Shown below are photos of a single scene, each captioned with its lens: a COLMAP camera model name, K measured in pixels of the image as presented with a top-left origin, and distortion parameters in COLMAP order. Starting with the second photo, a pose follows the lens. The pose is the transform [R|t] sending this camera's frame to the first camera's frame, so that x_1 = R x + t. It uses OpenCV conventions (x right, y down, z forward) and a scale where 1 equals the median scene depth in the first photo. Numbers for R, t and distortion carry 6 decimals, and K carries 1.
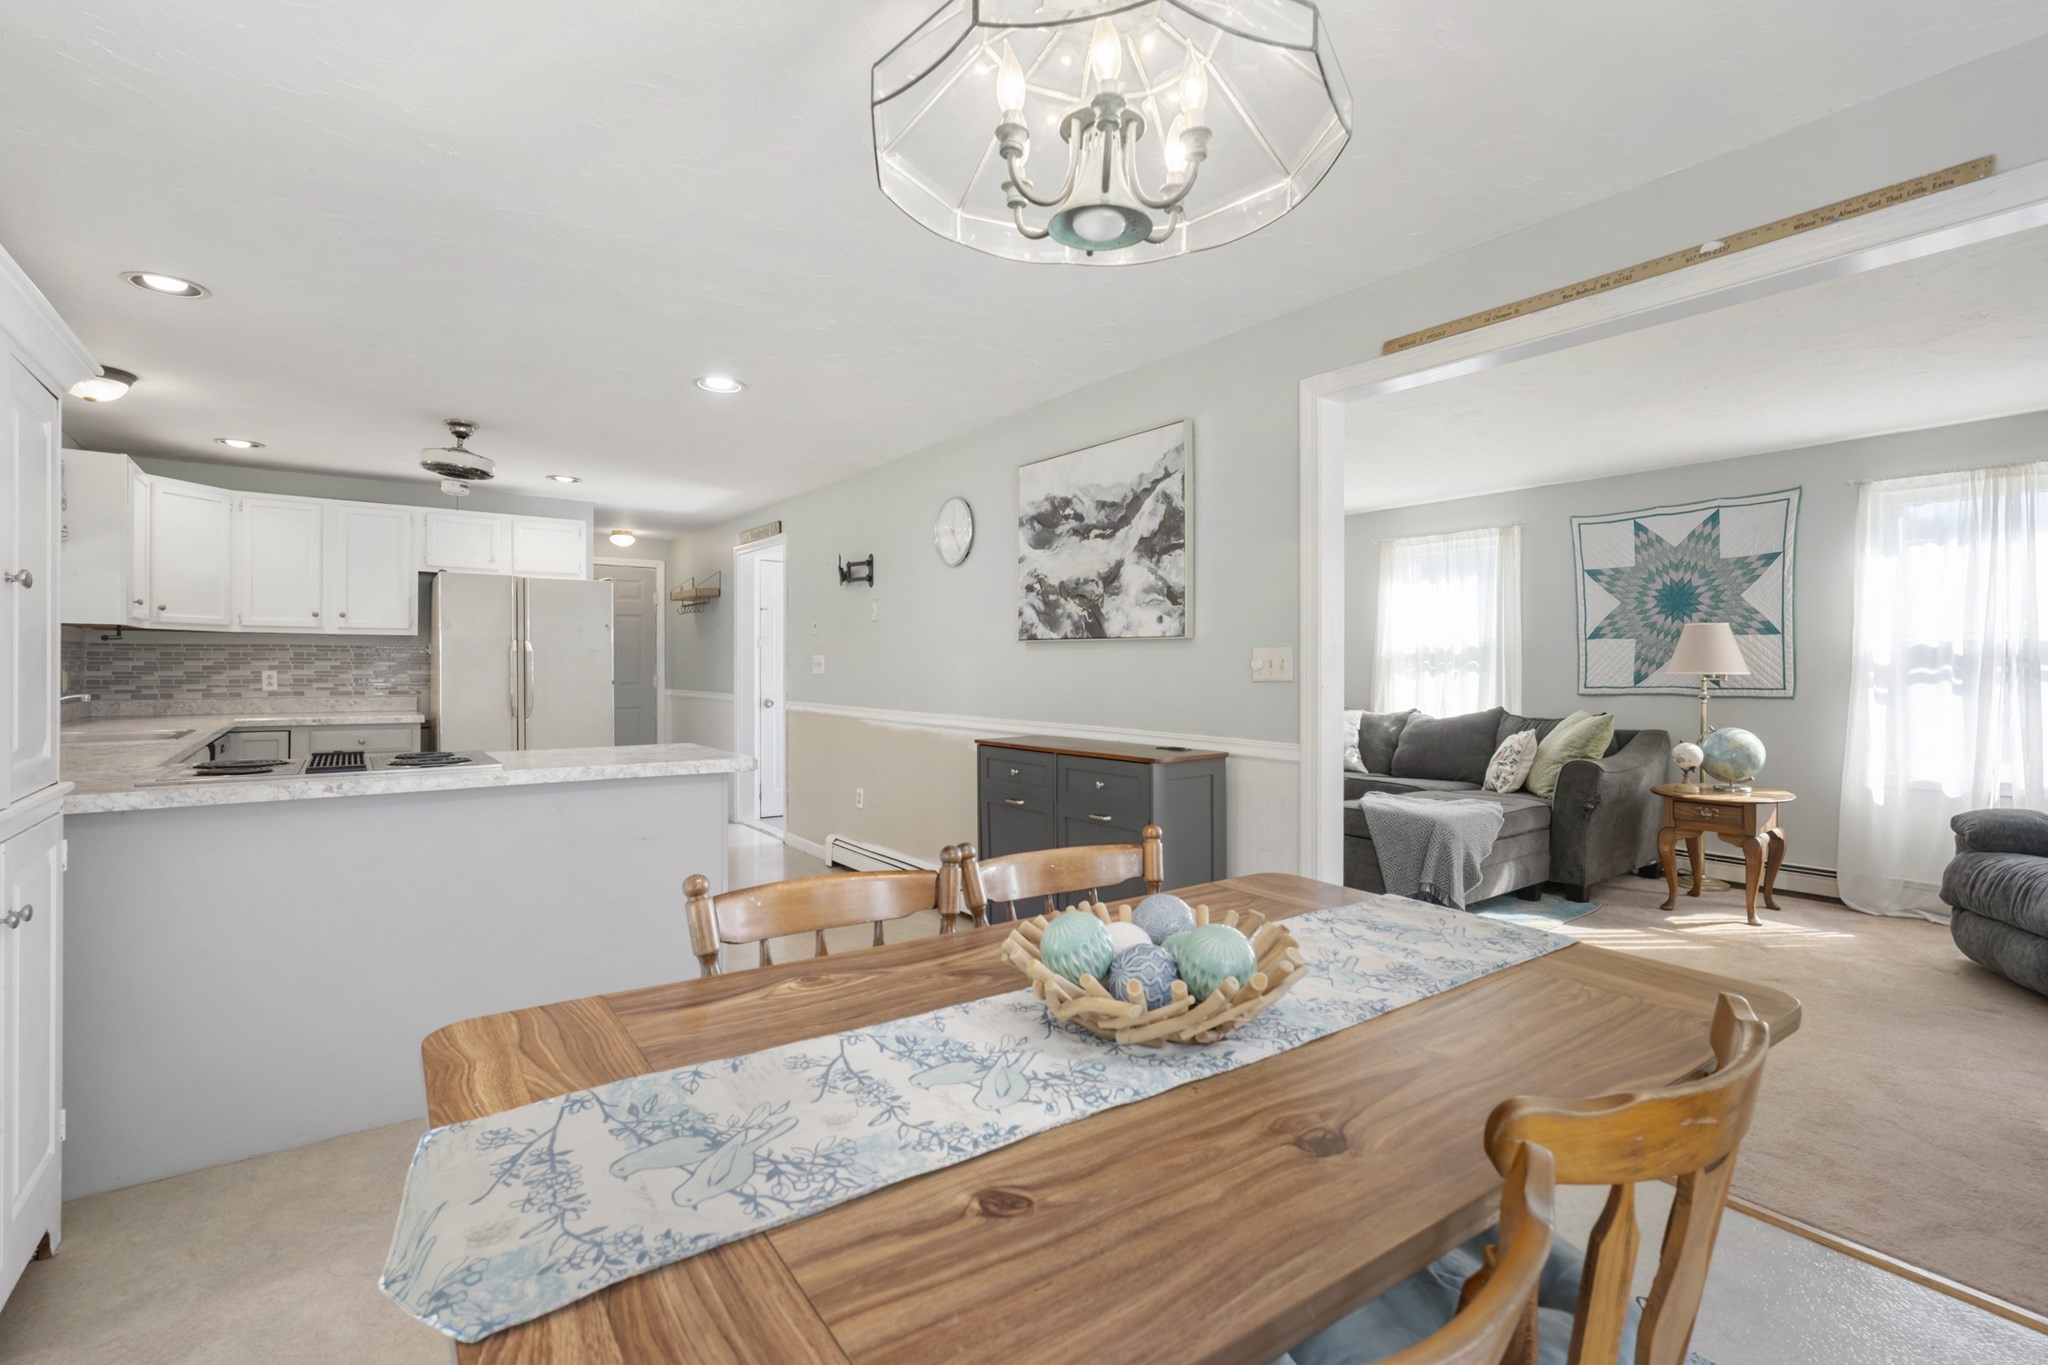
lens RADIAL K [[921.4, 0, 1027.7], [0, 921.4, 664.6], [0, 0, 1]] dist [-0.000826, 0.001962]
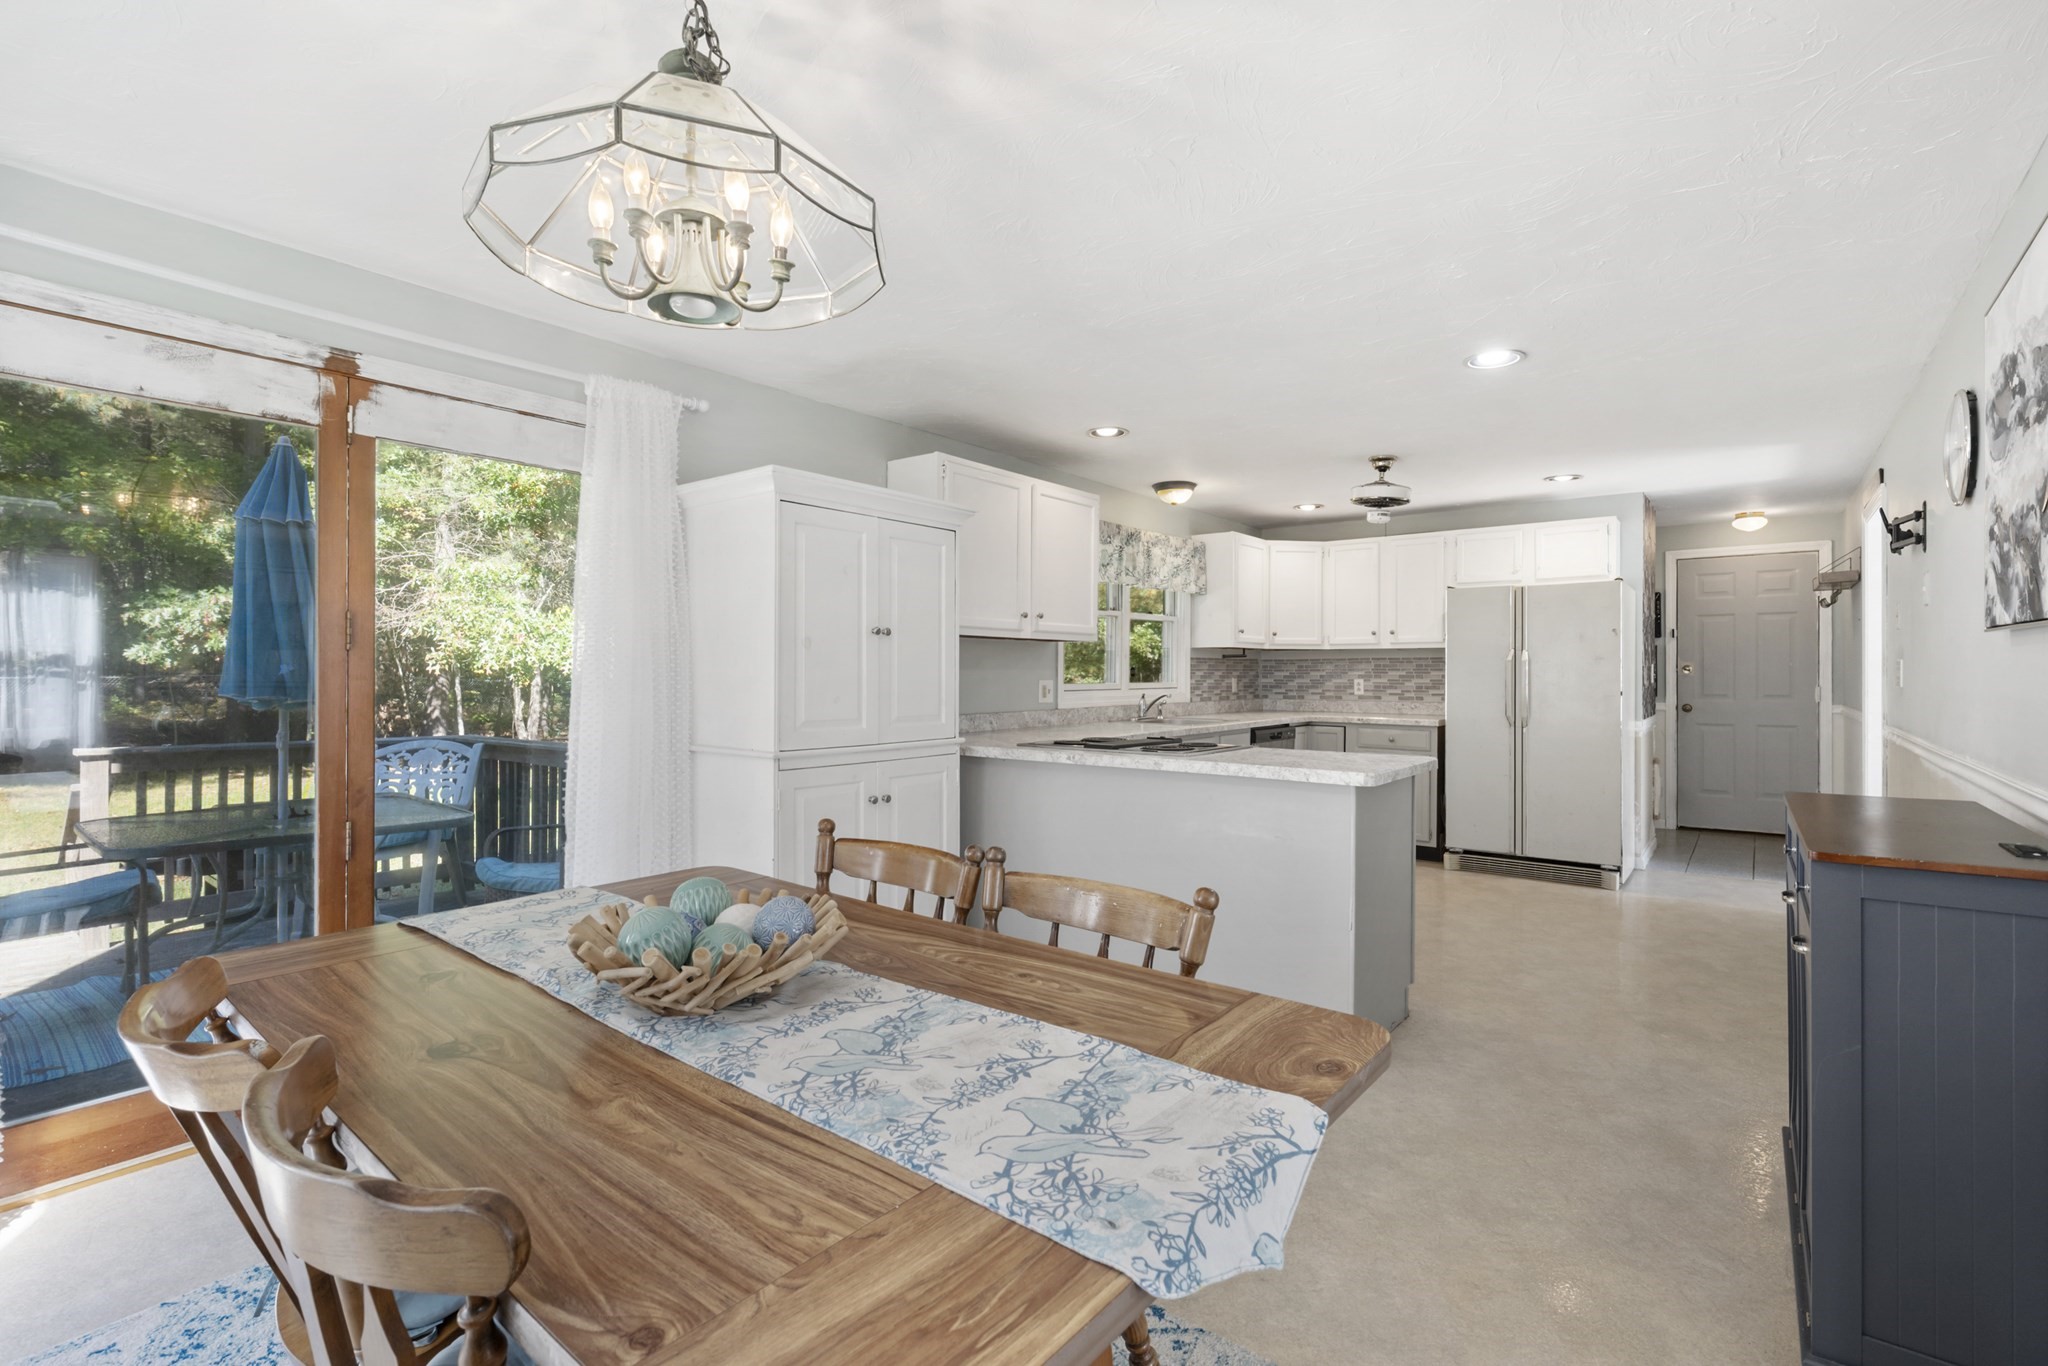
lens RADIAL K [[921.4, 0, 1028.6], [0, 921.4, 681.2], [0, 0, 1]] dist [-0.000826, 0.001962]
pose [[0.277862, 0.006058, -0.960602, 0.284443], [0.002664, 0.999971, 0.007077, -0.000513], [0.960617, -0.004525, 0.277838, 0.227362]]
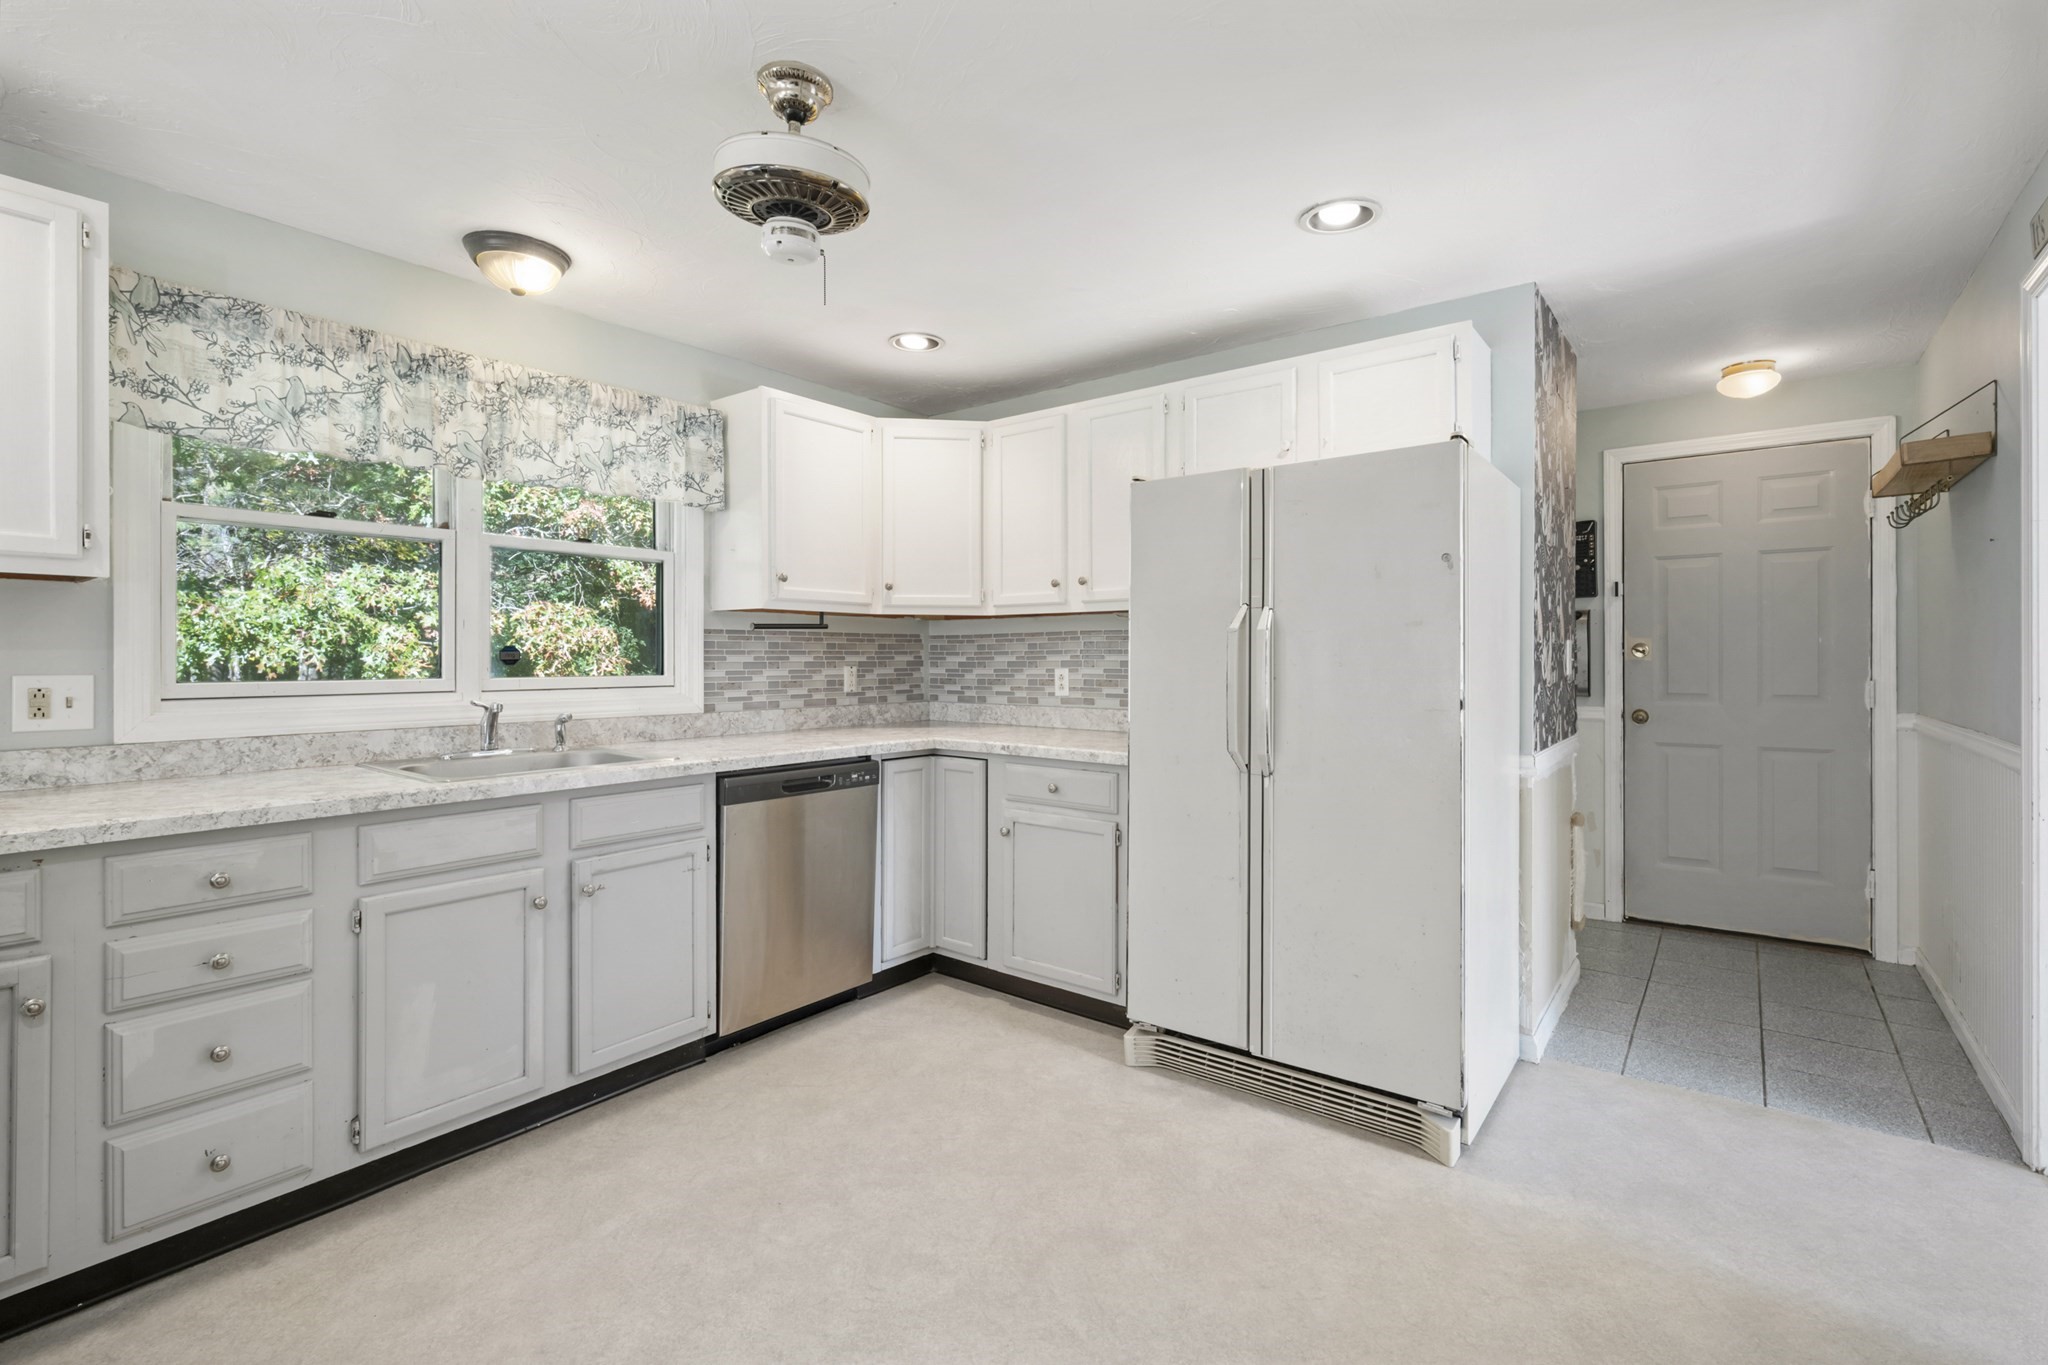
lens RADIAL K [[921.4, 0, 1026.7], [0, 921.4, 665.4], [0, 0, 1]] dist [-0.000826, 0.001962]
pose [[0.288551, 0.003651, -0.957457, -0.155840], [0.004442, 0.999977, 0.005152, 0.000679], [0.957454, -0.005740, 0.288528, 0.819002]]
